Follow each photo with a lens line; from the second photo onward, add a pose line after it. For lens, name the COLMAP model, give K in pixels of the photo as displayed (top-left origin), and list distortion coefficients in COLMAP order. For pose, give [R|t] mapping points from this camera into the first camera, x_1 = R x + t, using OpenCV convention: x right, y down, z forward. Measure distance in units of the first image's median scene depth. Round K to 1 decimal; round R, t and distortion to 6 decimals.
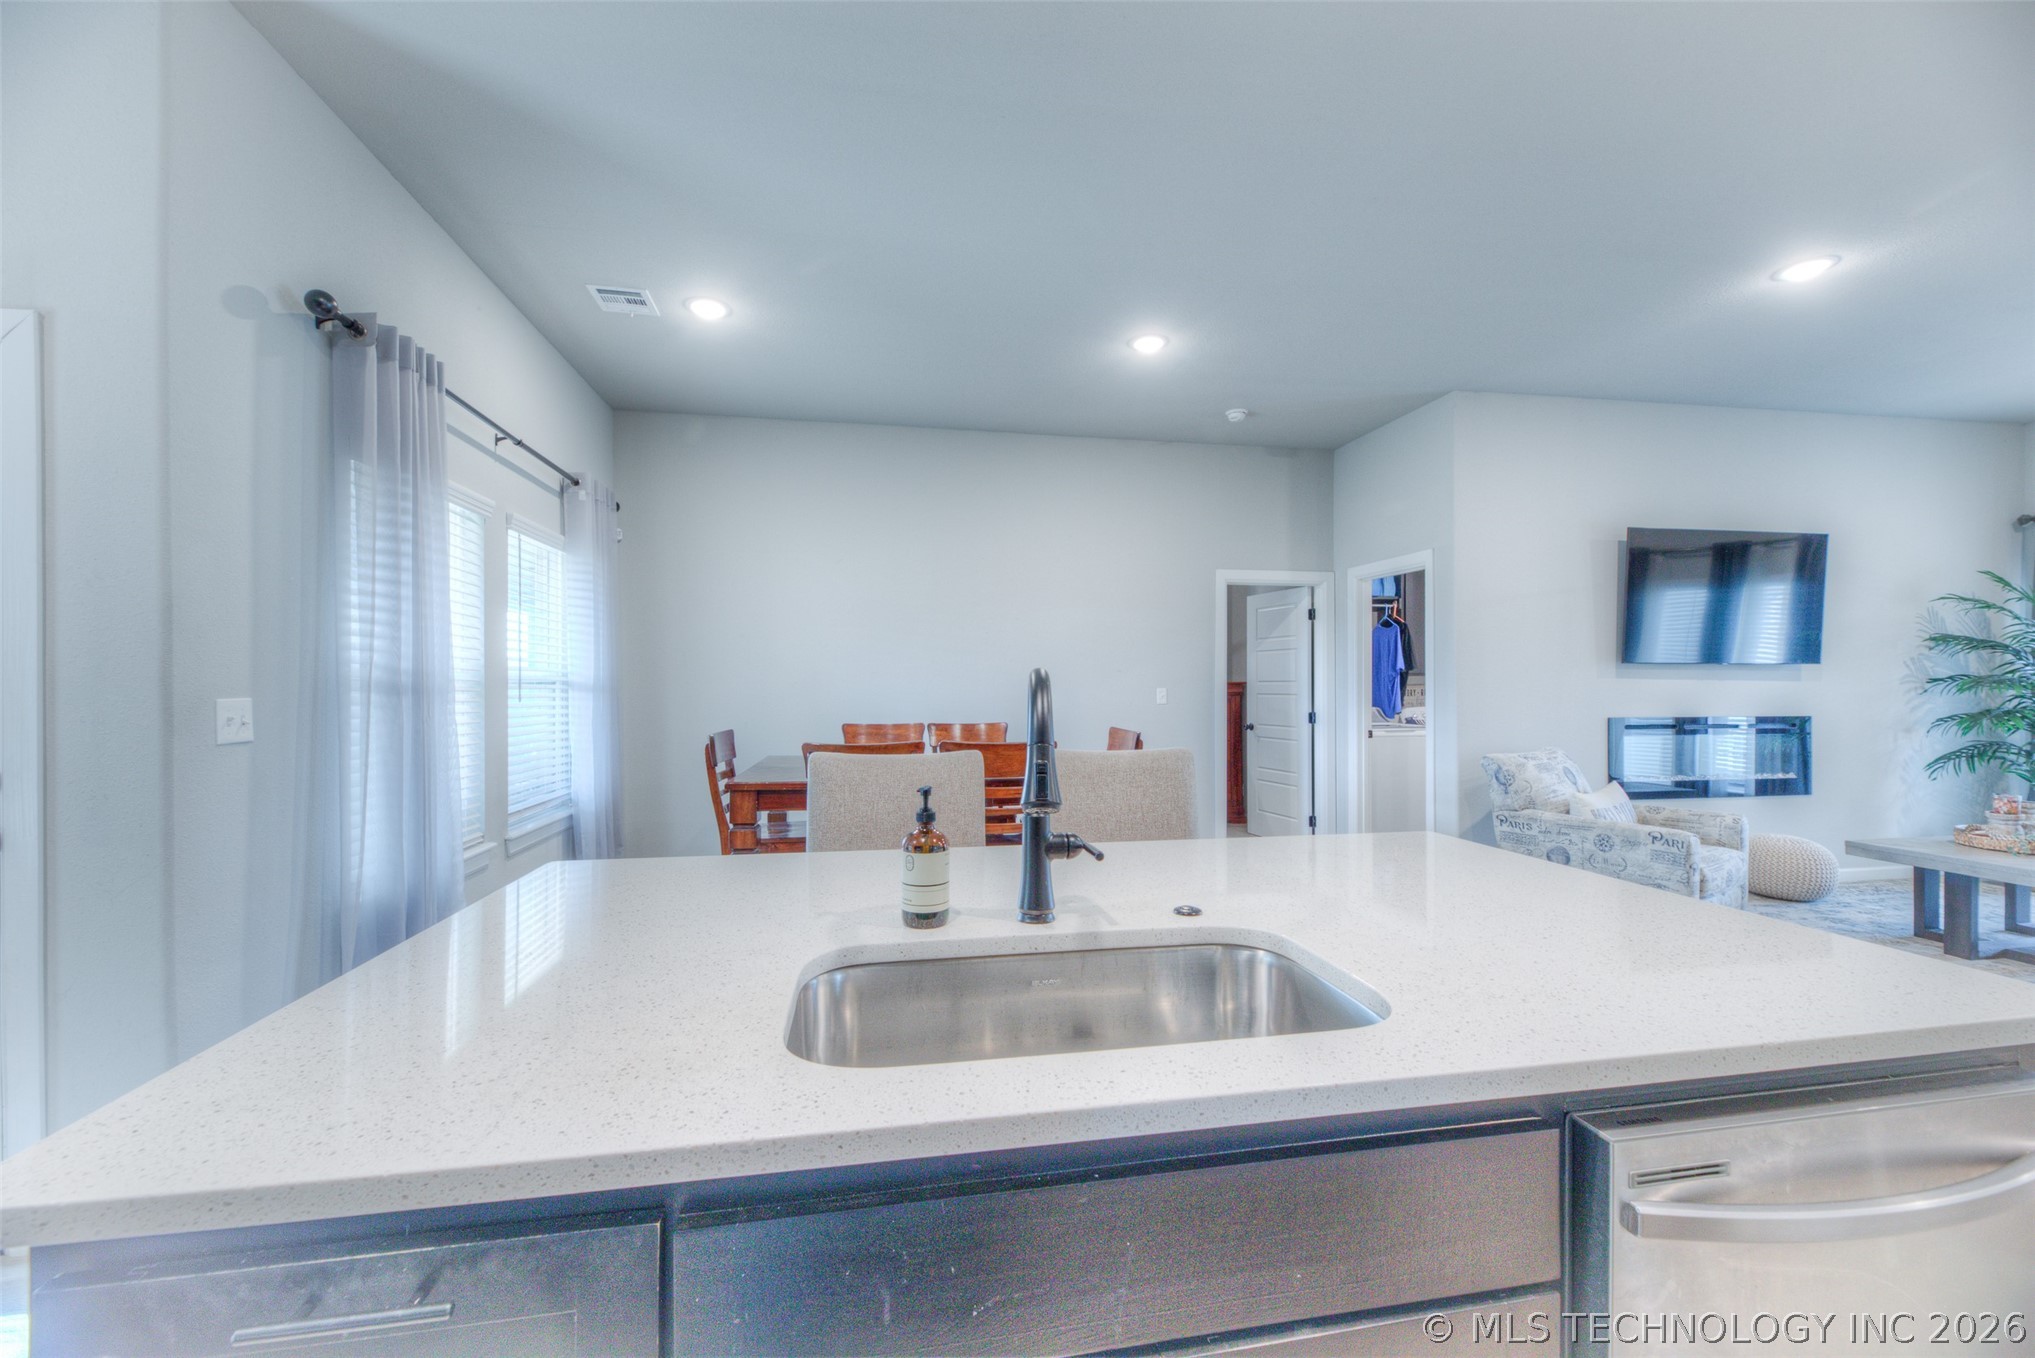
lens RADIAL K [[812.7, 0, 1006.2], [0, 812.7, 687.9], [0, 0, 1]] dist [0.007682, -0.001094]
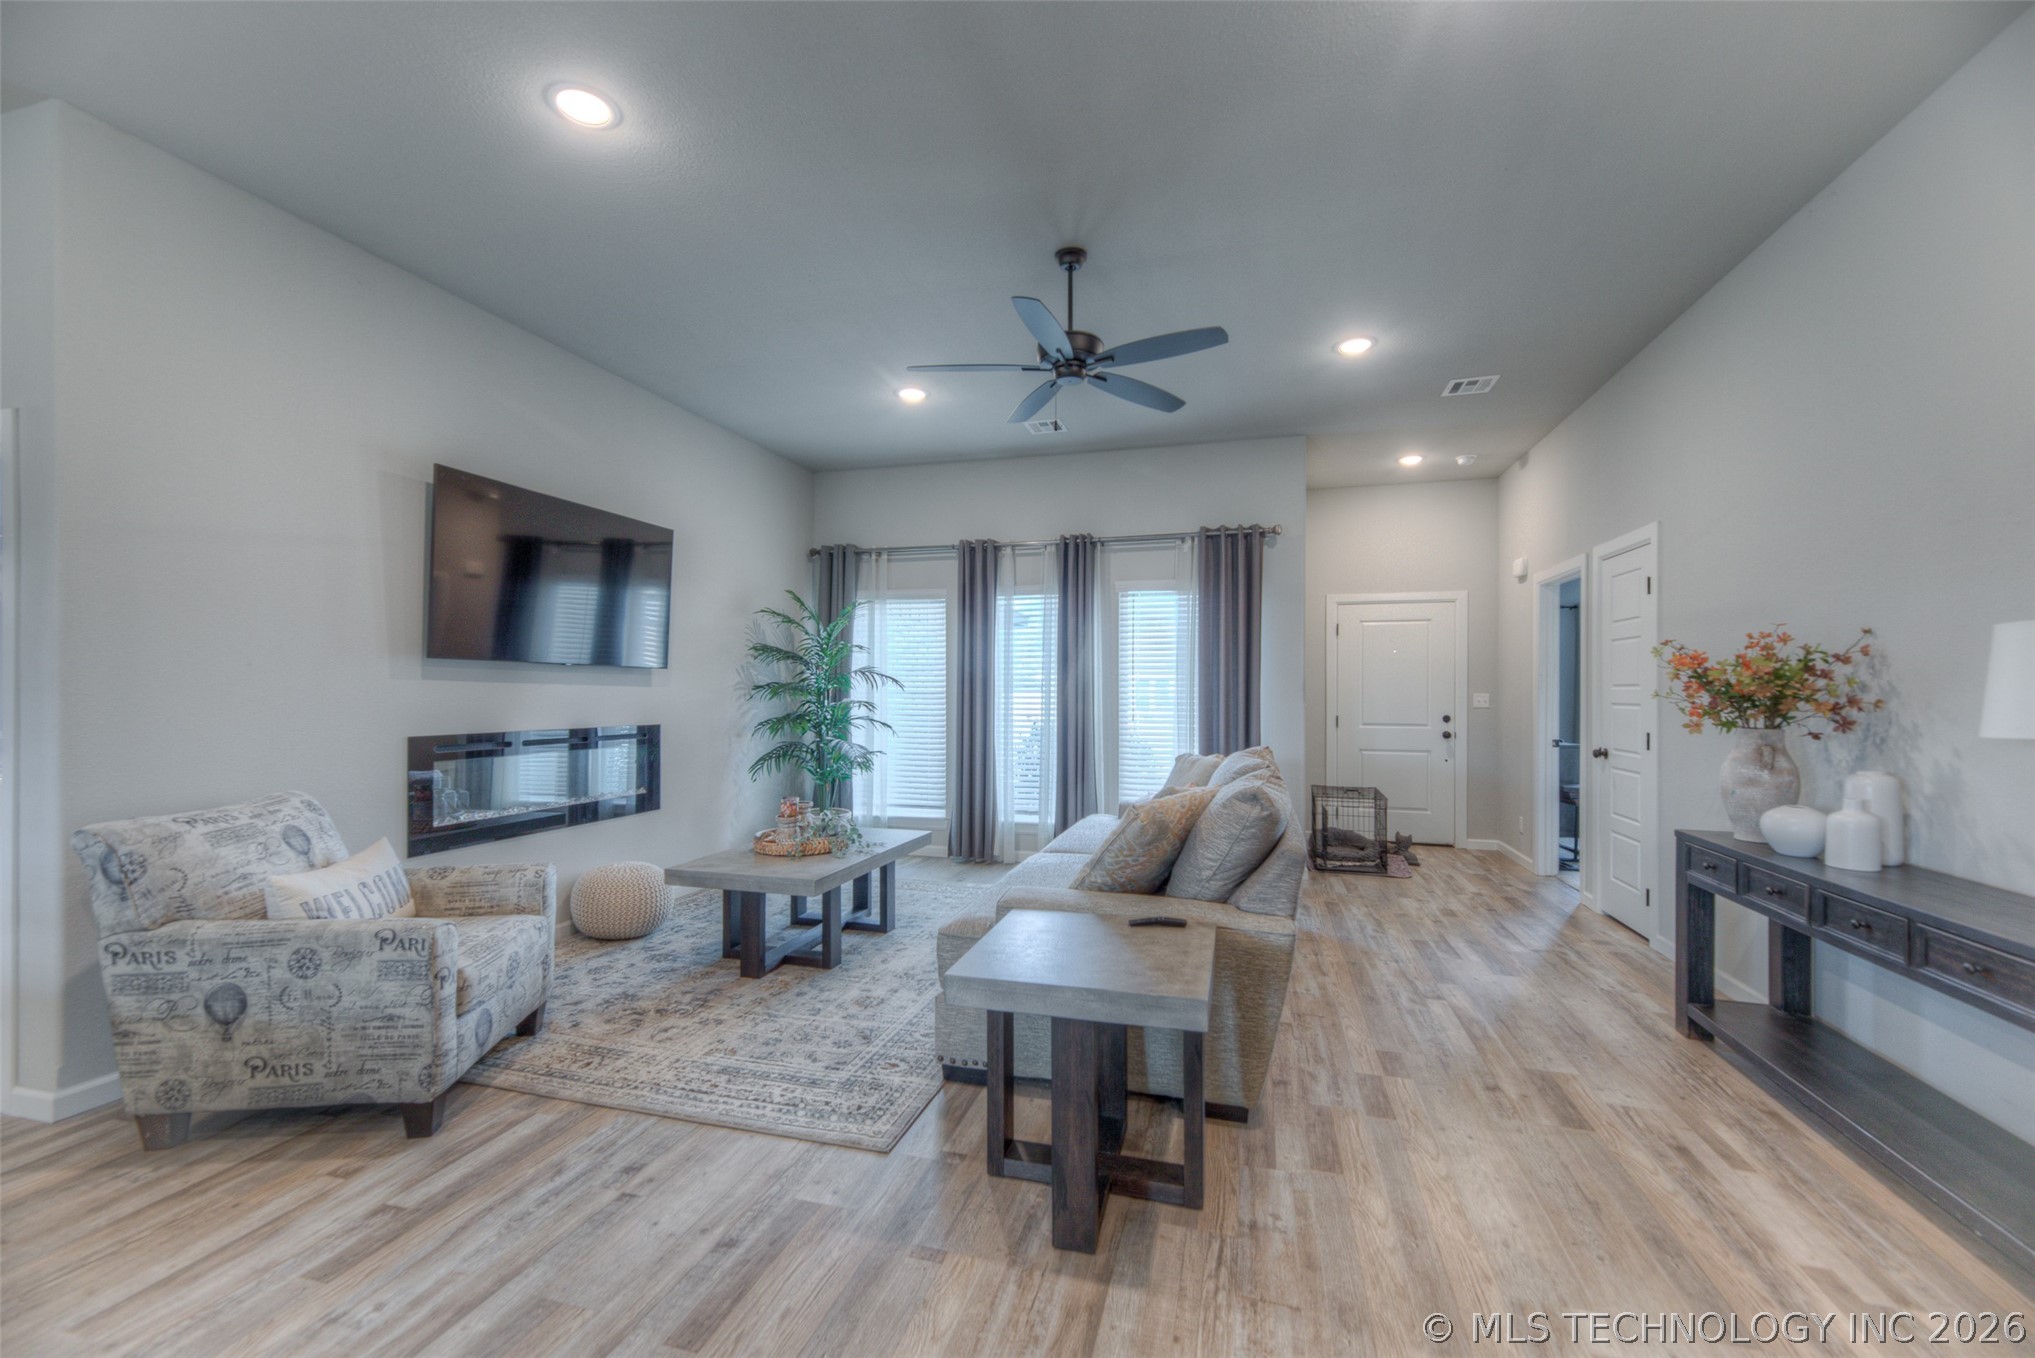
lens RADIAL K [[812.7, 0, 1014.0], [0, 812.7, 686.1], [0, 0, 1]] dist [0.007682, -0.001094]
pose [[0.446443, 0.010253, 0.894754, 0.350102], [-0.000267, 0.999936, -0.011326, 0.001455], [-0.894812, 0.004818, 0.446417, 0.237117]]
